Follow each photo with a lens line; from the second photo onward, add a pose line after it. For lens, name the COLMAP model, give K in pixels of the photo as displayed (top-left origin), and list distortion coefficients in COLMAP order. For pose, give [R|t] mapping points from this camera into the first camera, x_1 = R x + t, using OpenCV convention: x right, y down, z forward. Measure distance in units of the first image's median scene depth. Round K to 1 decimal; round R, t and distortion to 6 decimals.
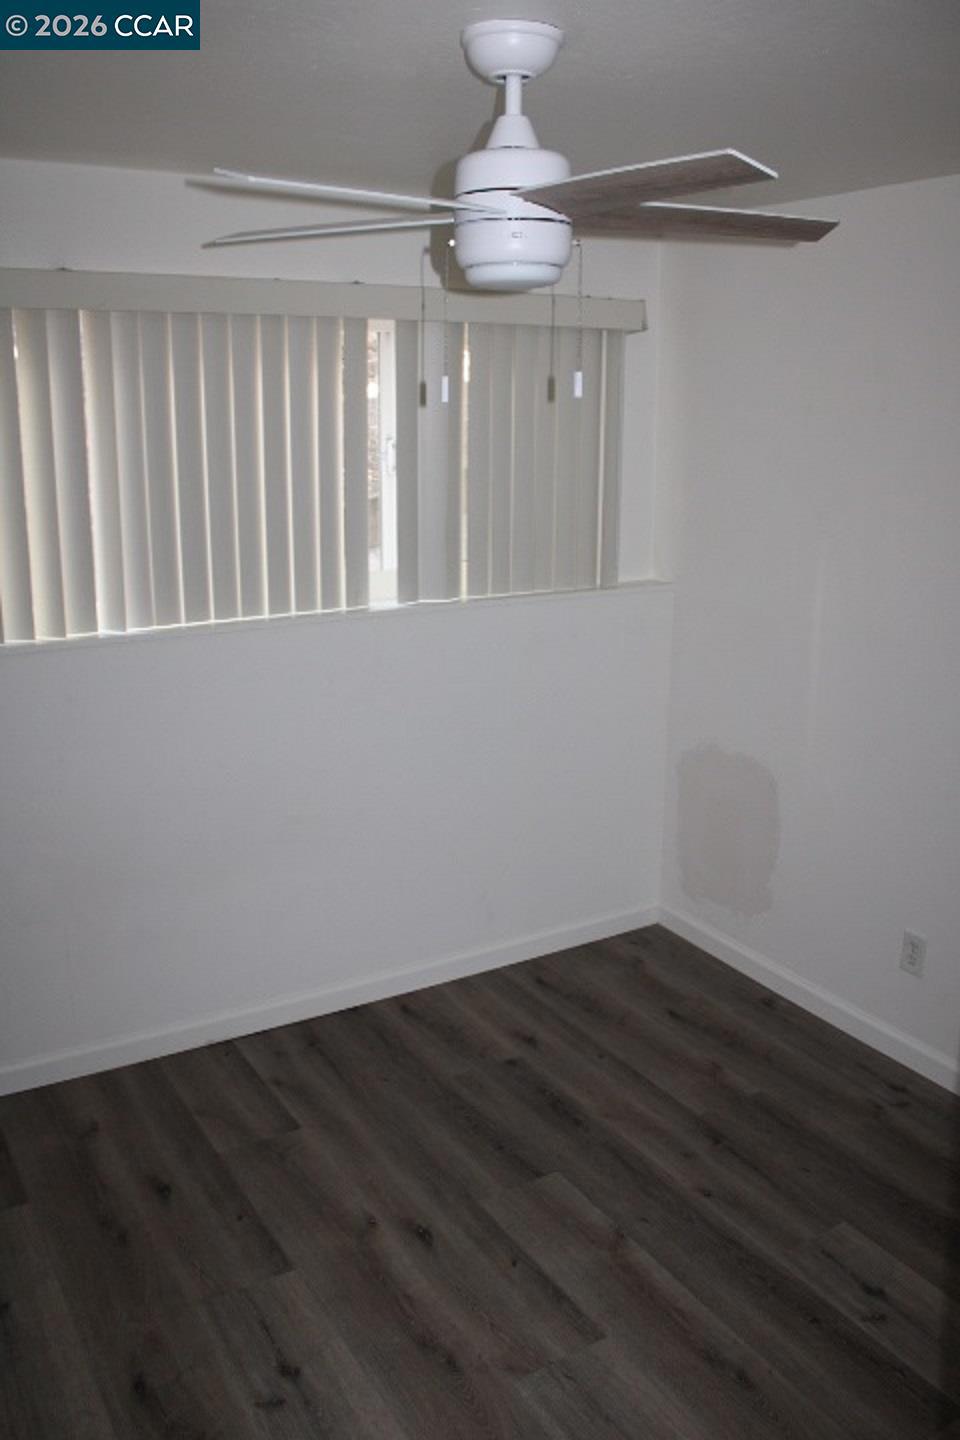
lens RADIAL K [[1205.8, 0, 480.0], [0, 1205.8, 720.0], [0, 0, 1]] dist [-0.014362, -0.197746]
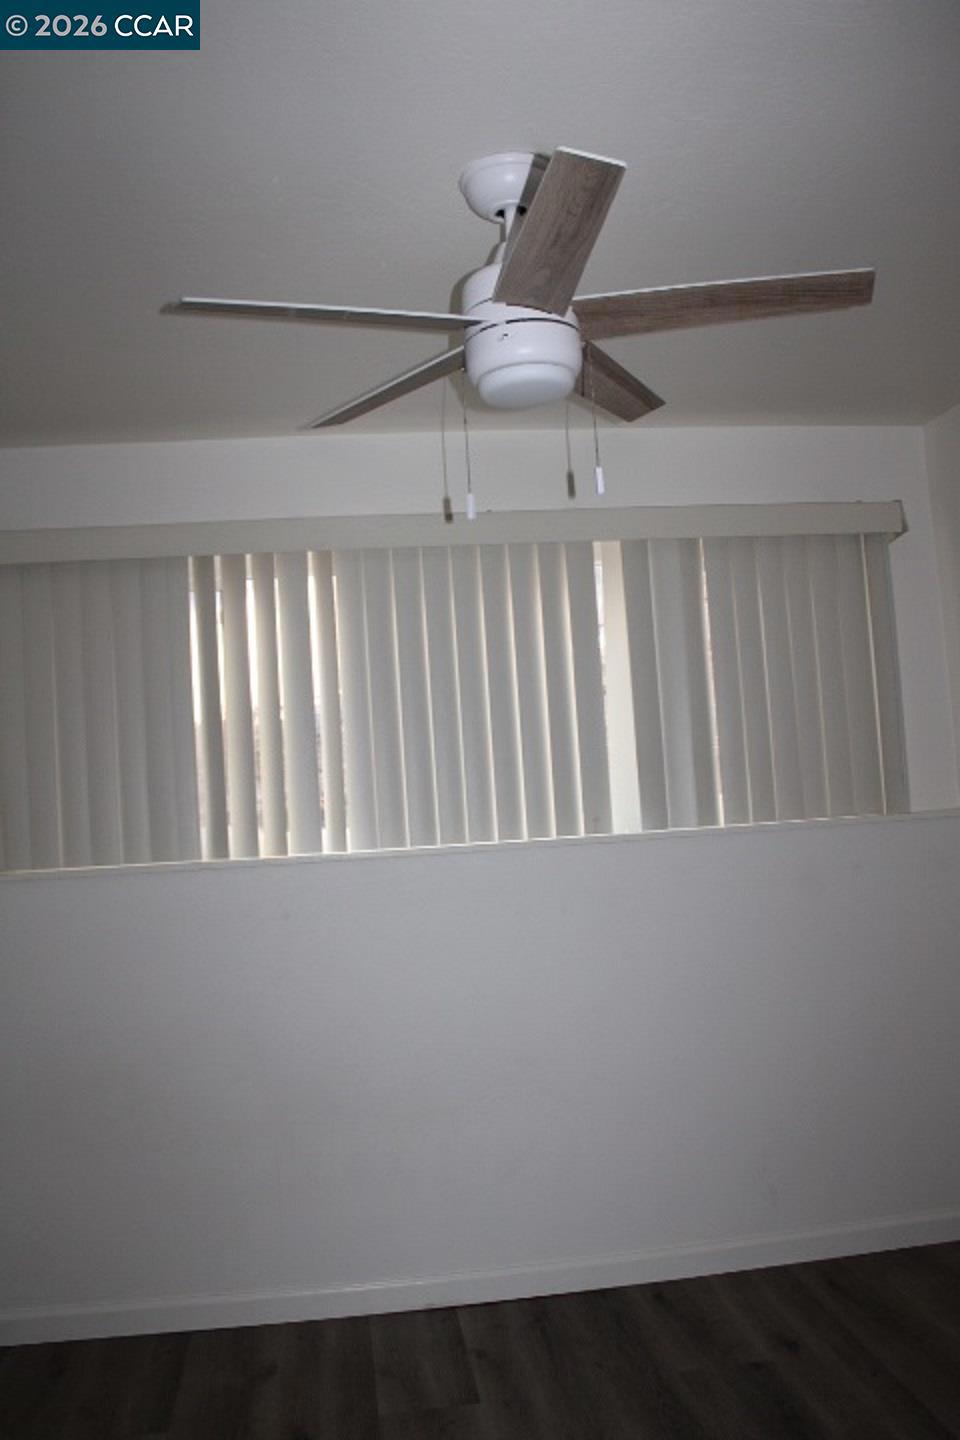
lens RADIAL K [[1221.5, 0, 480.0], [0, 1221.5, 720.0], [0, 0, 1]] dist [-0.149817, 0.124061]
pose [[0.917963, -0.079026, -0.388713, 0.204835], [-0.036976, 0.958639, -0.282212, 0.099600], [0.394938, 0.273433, 0.877074, 0.109226]]
